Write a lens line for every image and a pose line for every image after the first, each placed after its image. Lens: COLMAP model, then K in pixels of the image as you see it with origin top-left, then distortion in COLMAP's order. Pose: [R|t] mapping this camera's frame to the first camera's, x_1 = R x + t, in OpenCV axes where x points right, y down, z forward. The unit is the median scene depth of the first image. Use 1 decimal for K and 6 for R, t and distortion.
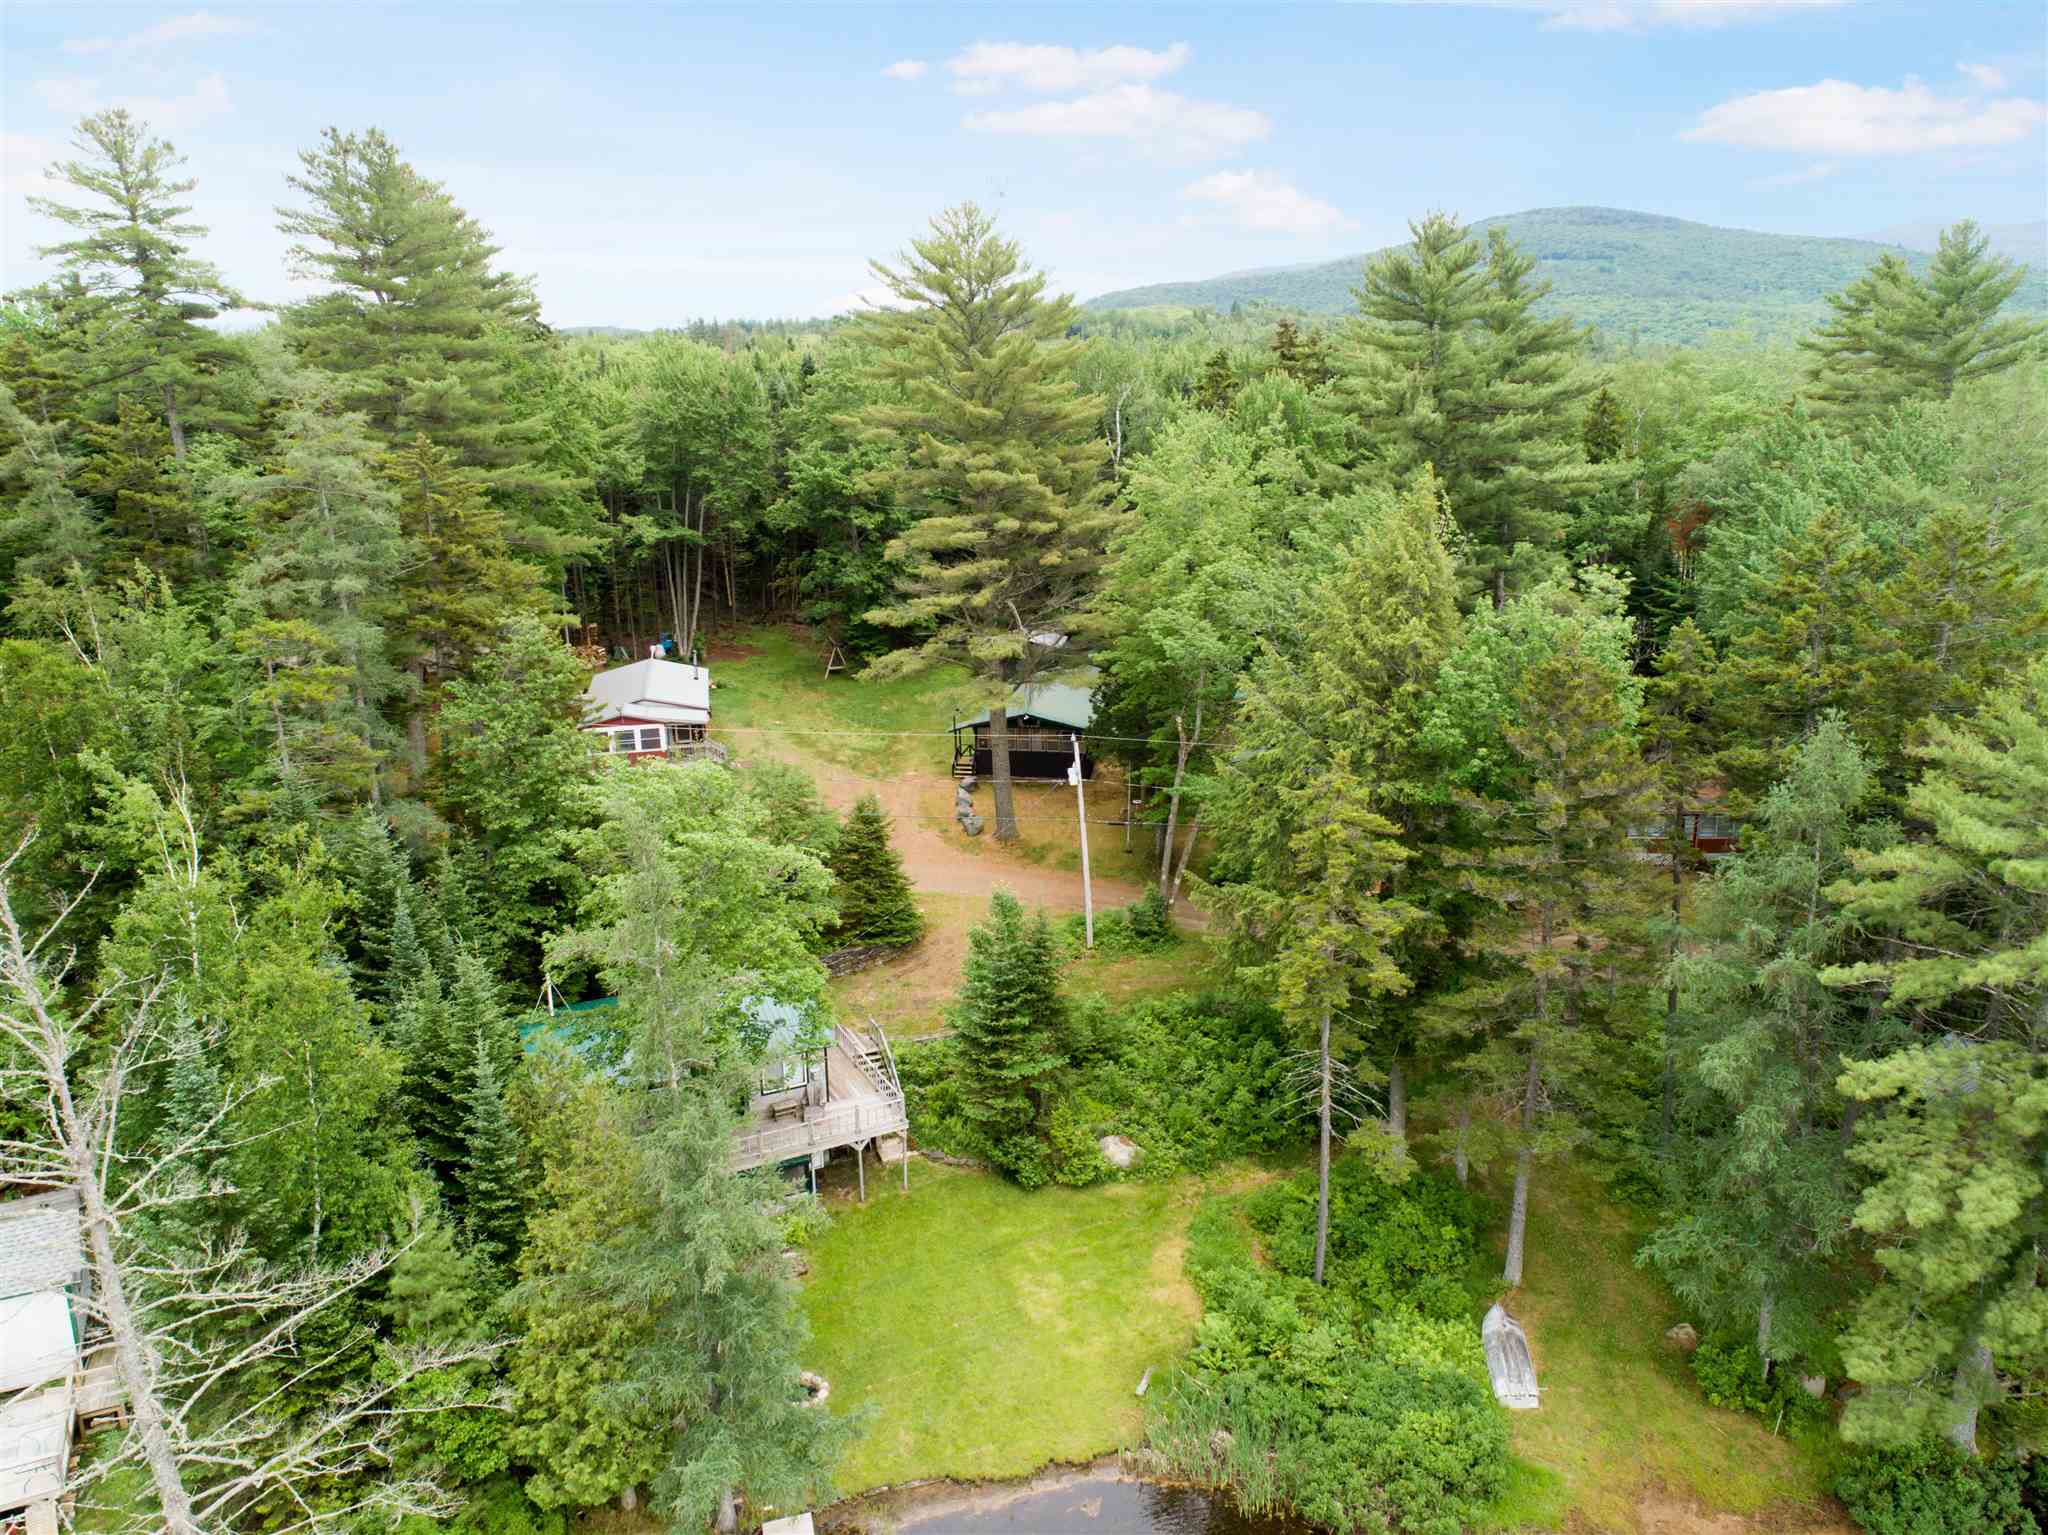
lens RADIAL K [[1536.9, 0, 1029.4], [0, 1536.9, 764.7], [0, 0, 1]] dist [-0.010888, 0.009595]
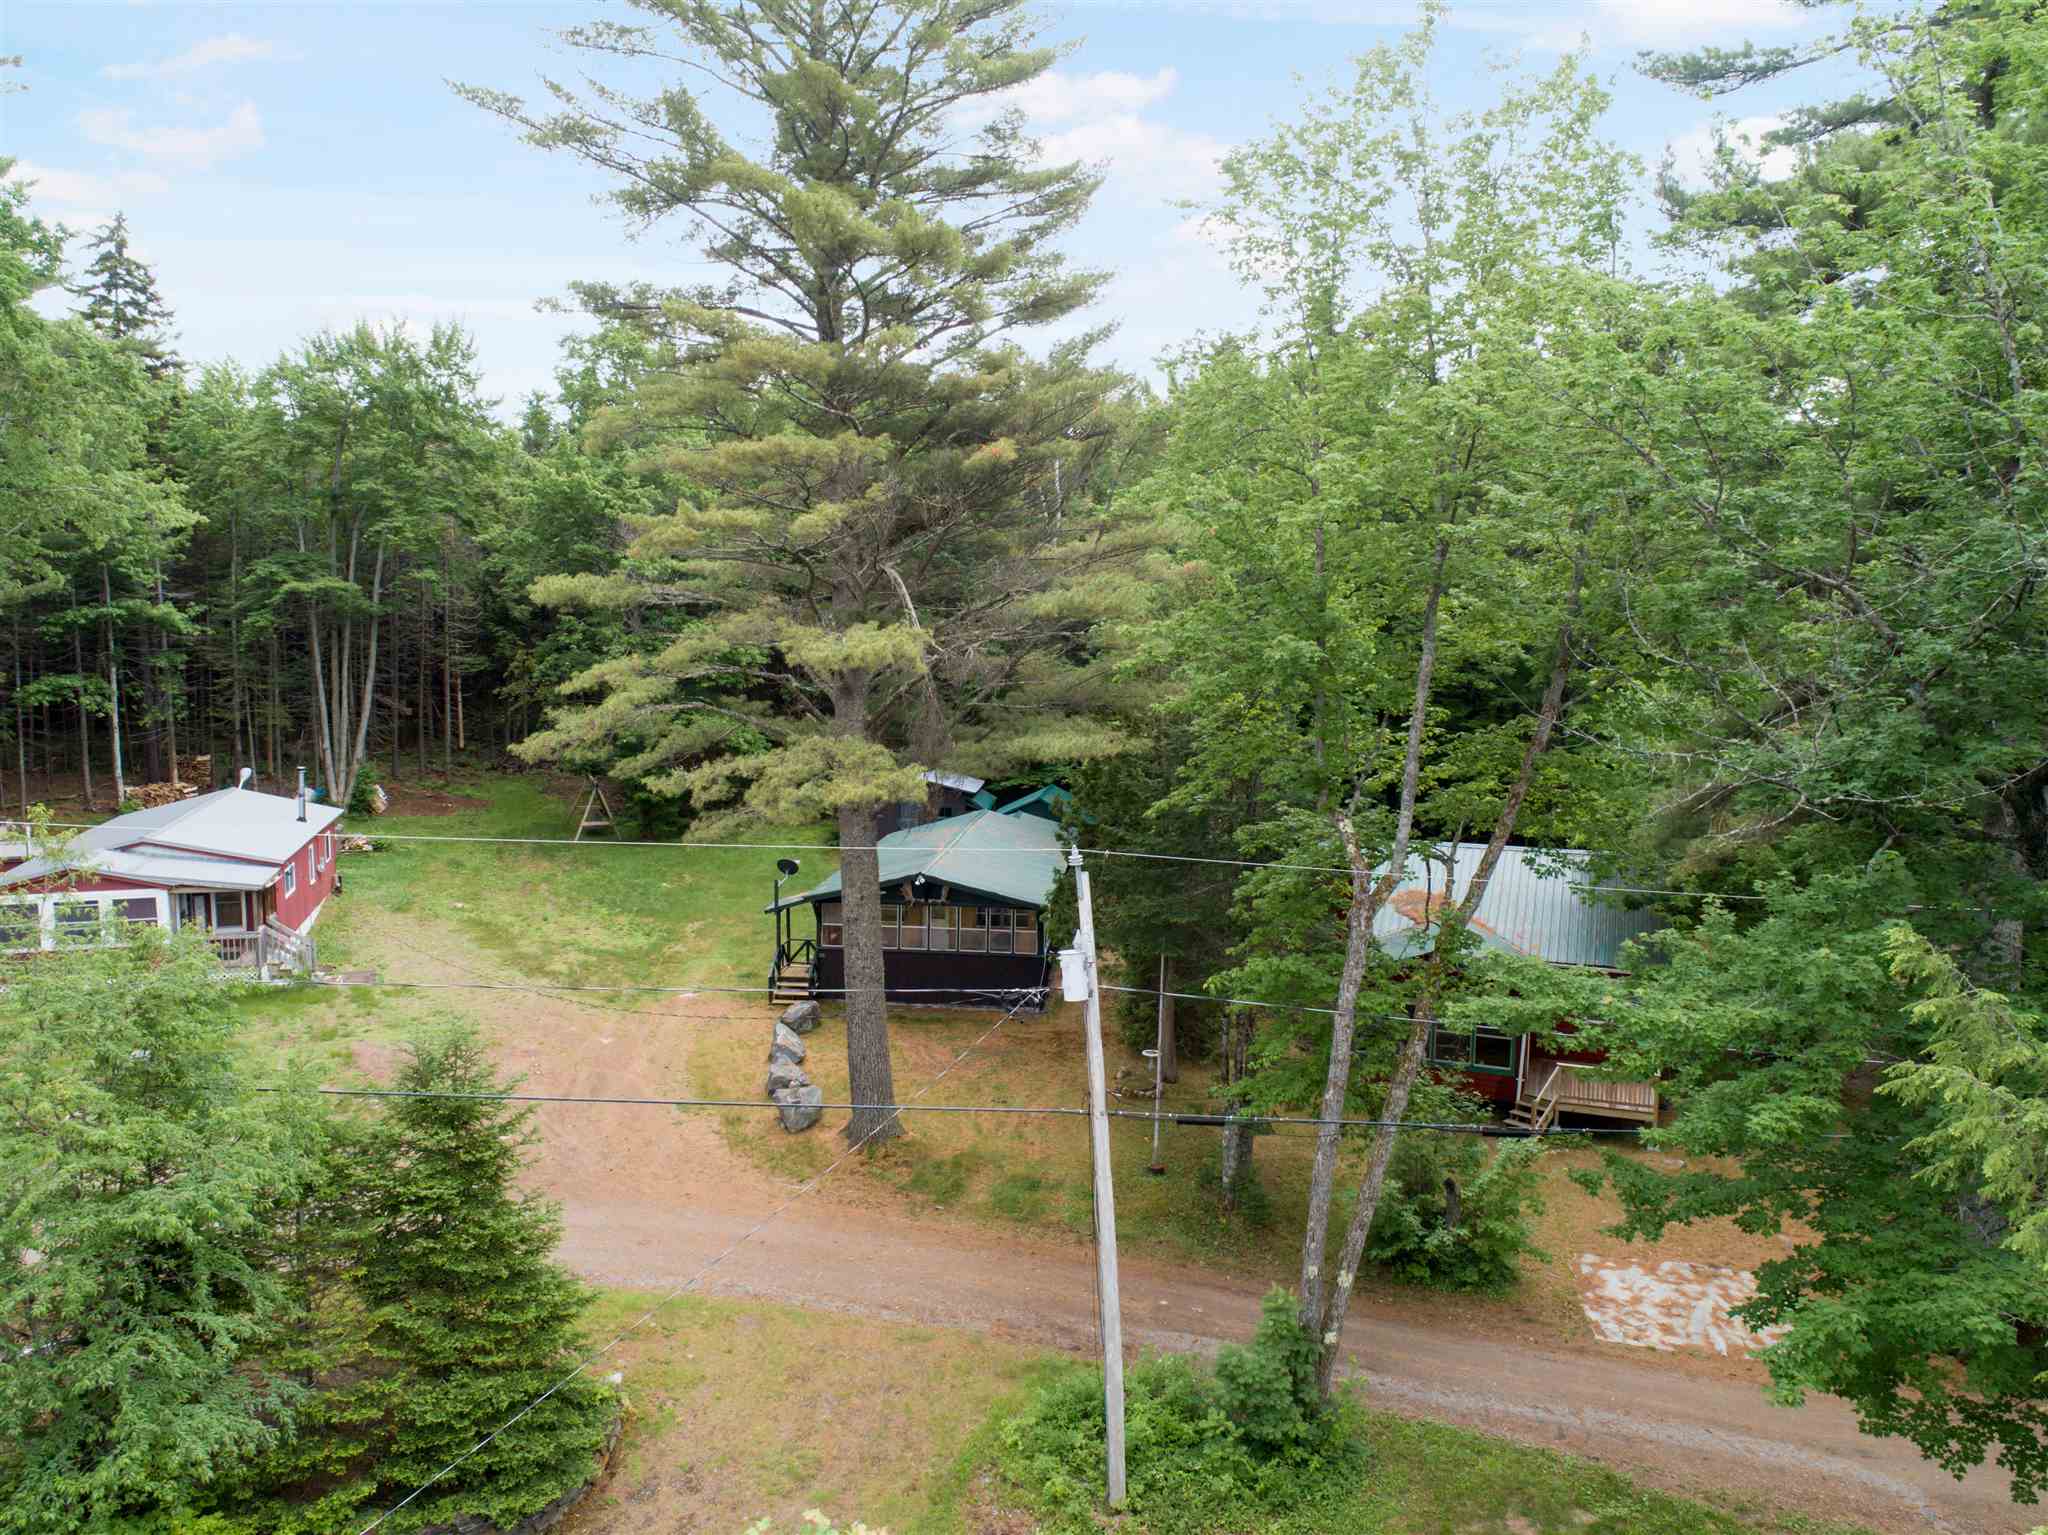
lens RADIAL K [[1536.9, 0, 1012.3], [0, 1536.9, 771.3], [0, 0, 1]] dist [-0.010888, 0.009595]
pose [[0.997746, 0.012707, 0.065891, -0.007020], [-0.002253, 0.987697, -0.156363, 0.016145], [-0.067068, 0.155863, 0.985499, 0.685264]]
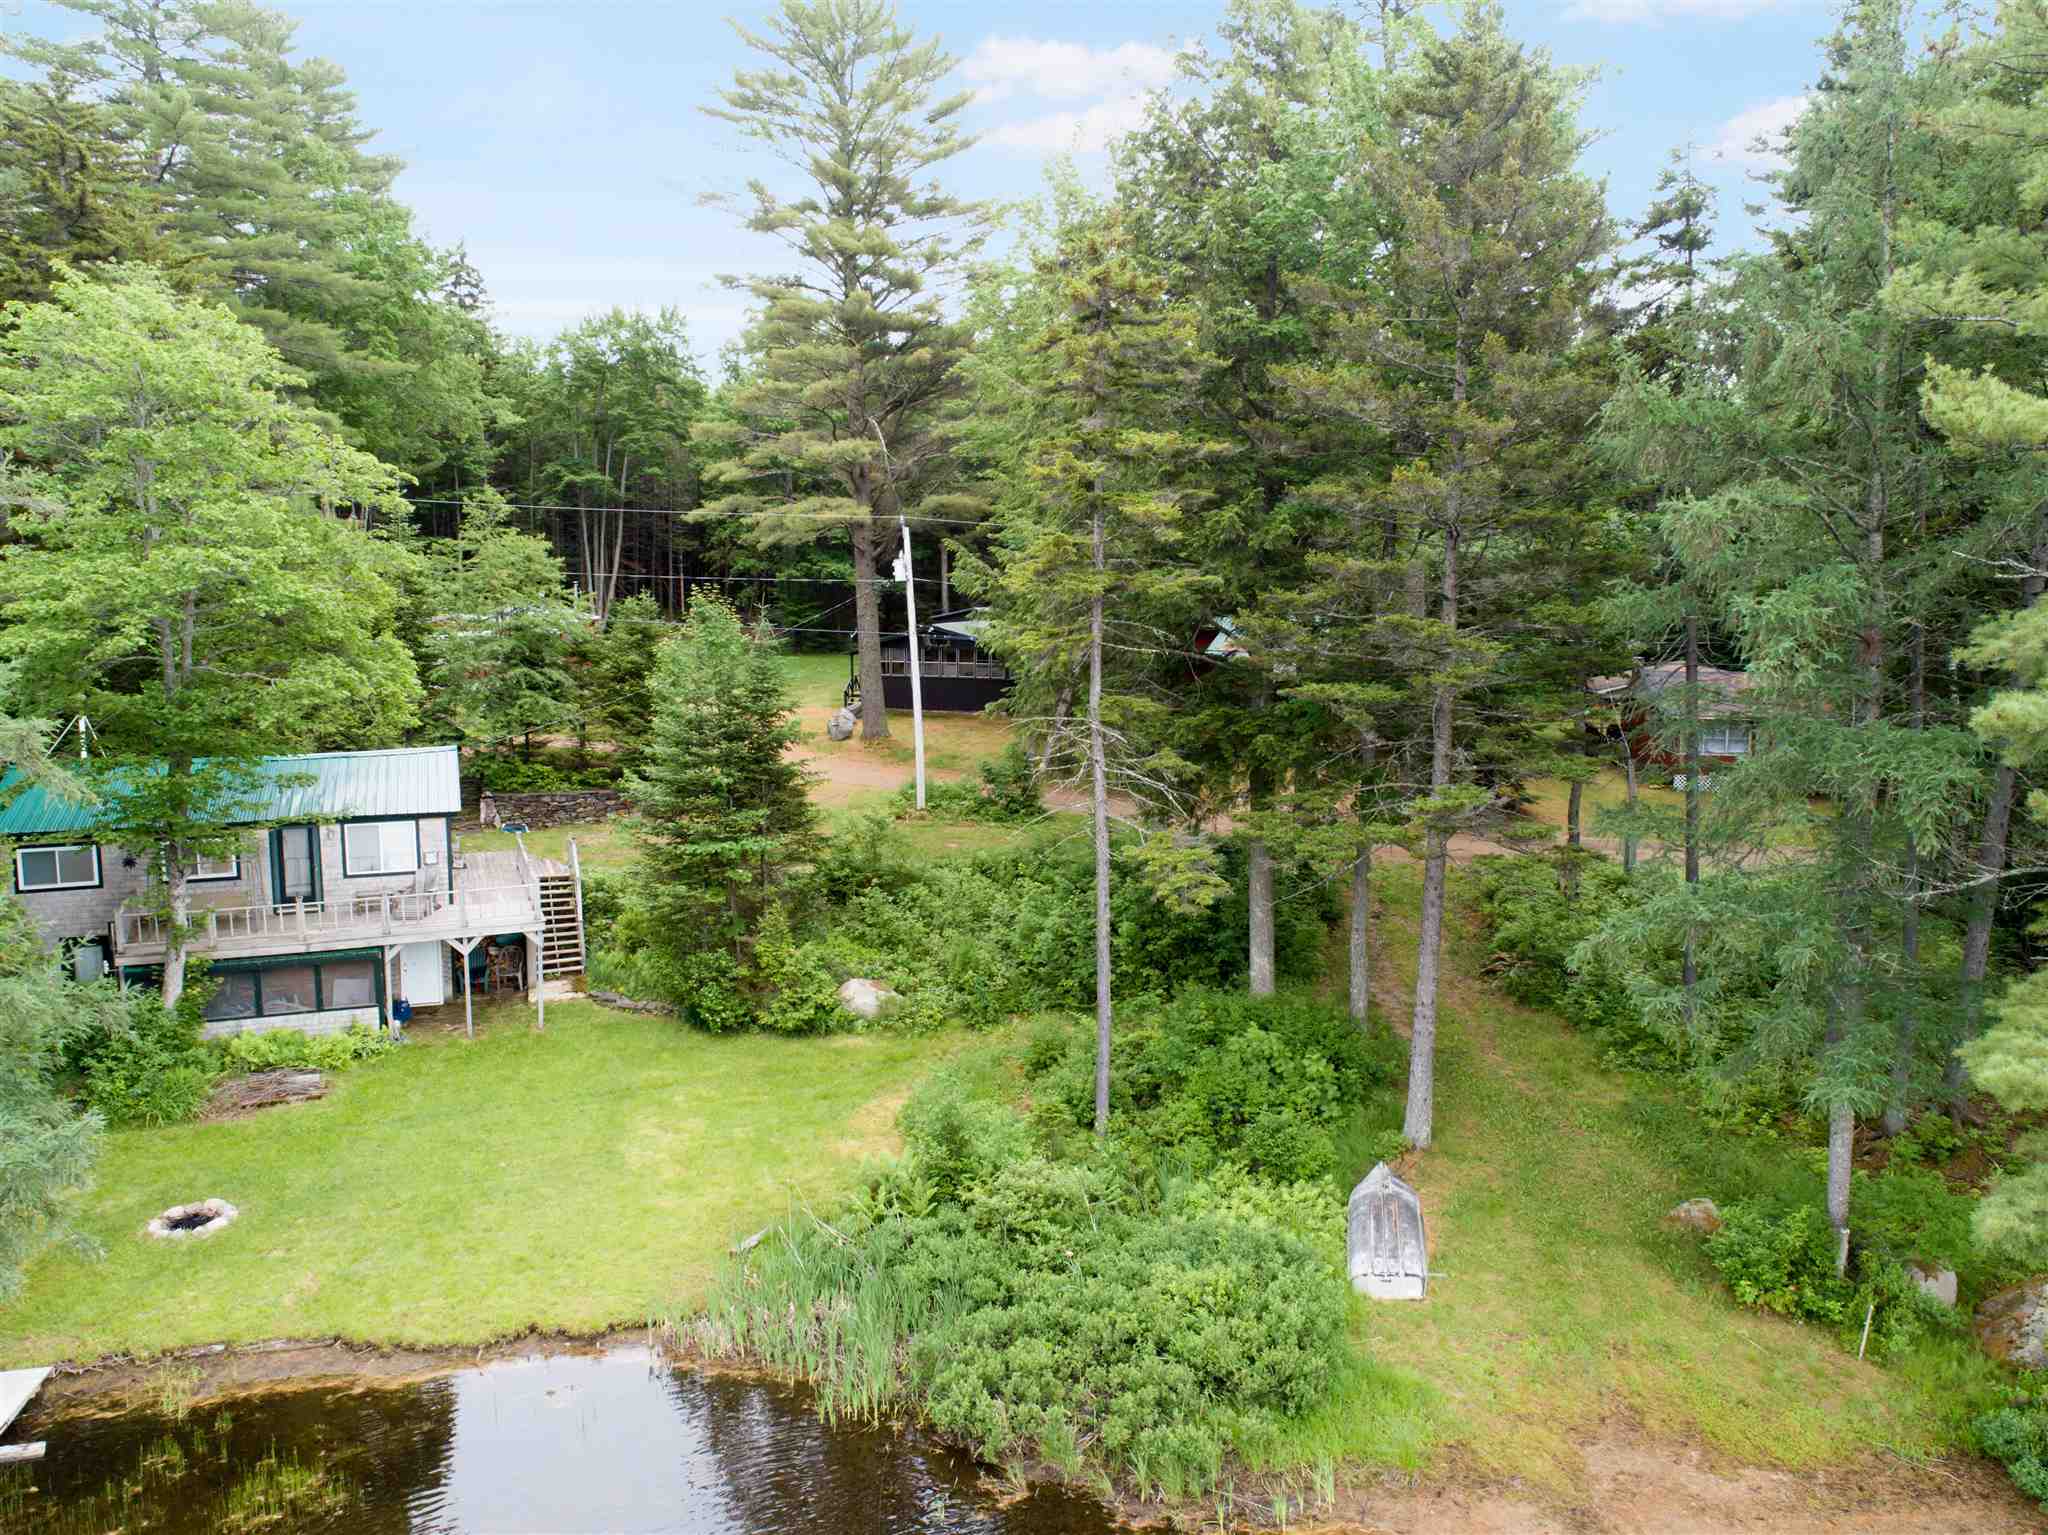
lens RADIAL K [[1536.9, 0, 1029.0], [0, 1536.9, 763.7], [0, 0, 1]] dist [-0.010888, 0.009595]
pose [[0.996853, 0.025765, -0.074964, 0.154295], [-0.036460, 0.988760, -0.144997, 0.213618], [0.070385, 0.147274, 0.986588, 0.280456]]
